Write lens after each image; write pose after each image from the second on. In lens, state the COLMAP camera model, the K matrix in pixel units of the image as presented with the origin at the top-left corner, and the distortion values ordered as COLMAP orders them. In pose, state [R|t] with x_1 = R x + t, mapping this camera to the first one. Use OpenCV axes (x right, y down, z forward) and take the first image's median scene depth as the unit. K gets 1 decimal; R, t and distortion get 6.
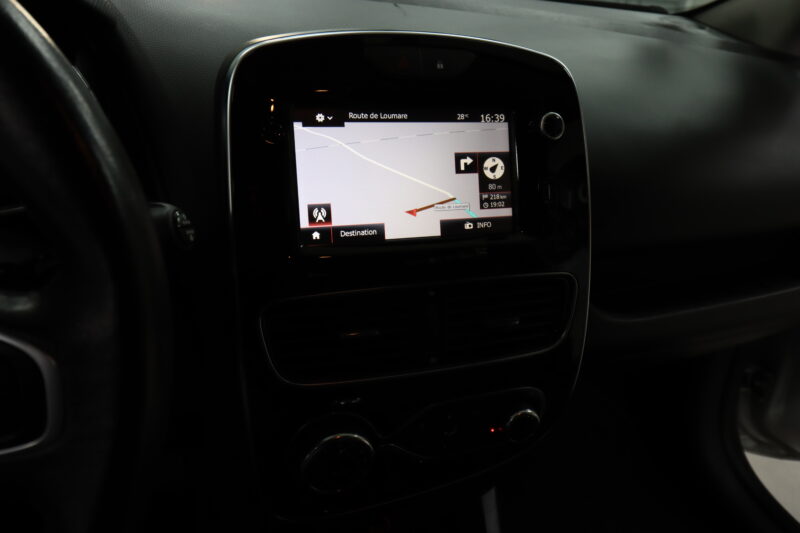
lens RADIAL K [[638.3, 0, 400.0], [0, 638.3, 266.5], [0, 0, 1]] dist [-0.004889, 0.001021]
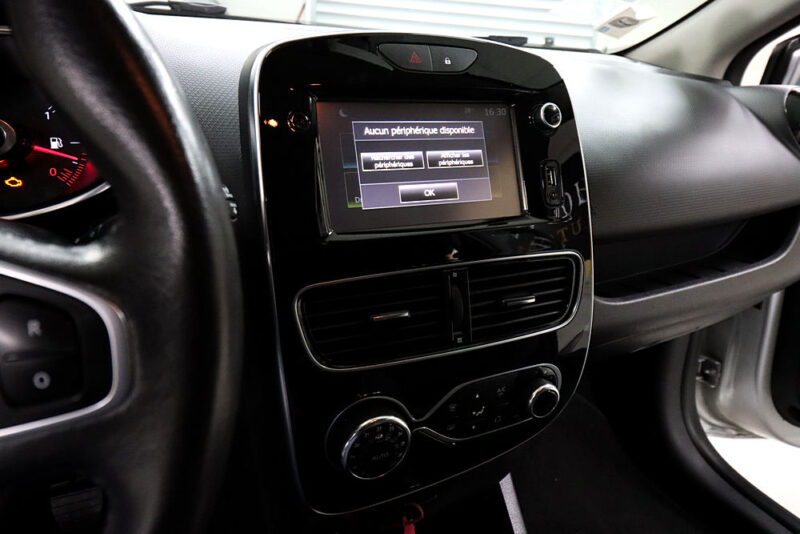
lens RADIAL K [[559.0, 0, 400.0], [0, 559.0, 267.0], [0, 0, 1]] dist [-0.000453, 0.001756]
pose [[0.995350, -0.062854, 0.072986, -0.101062], [0.068294, 0.994872, -0.074600, 0.087935], [-0.067923, 0.079238, 0.994539, 0.093051]]
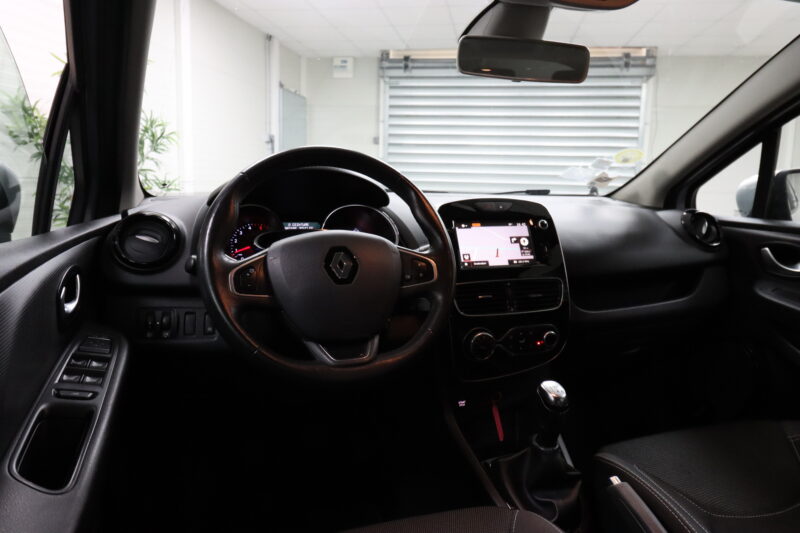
lens RADIAL K [[583.9, 0, 400.0], [0, 583.9, 266.5], [0, 0, 1]] dist [0.006268, 0.003242]
pose [[0.996023, -0.087467, -0.016983, -0.348212], [0.077010, 0.940957, -0.329651, 0.727795], [0.044814, 0.327032, 0.943950, -1.342361]]
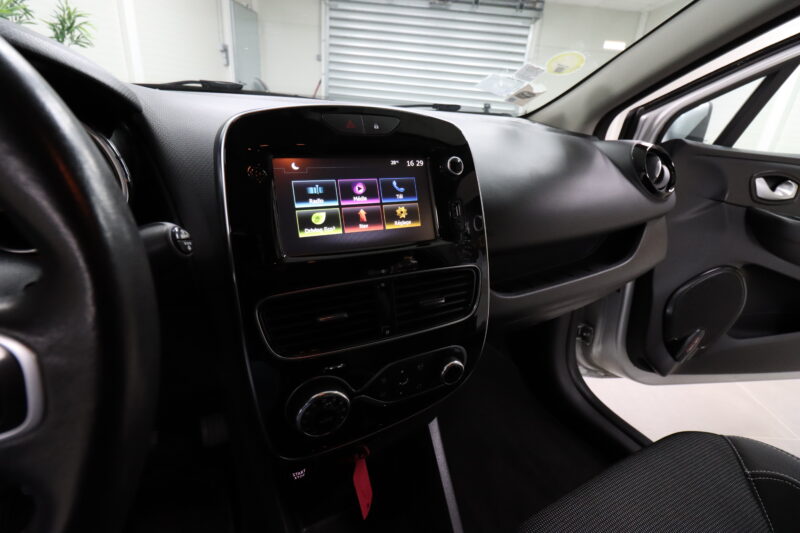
lens RADIAL K [[373.9, 0, 400.0], [0, 373.9, 266.5], [0, 0, 1]] dist [-0.011191, -0.000177]
pose [[0.992927, -0.073862, 0.092951, 0.012984], [0.078713, 0.995660, -0.049648, 0.044167], [-0.088880, 0.056614, 0.994432, 0.161747]]
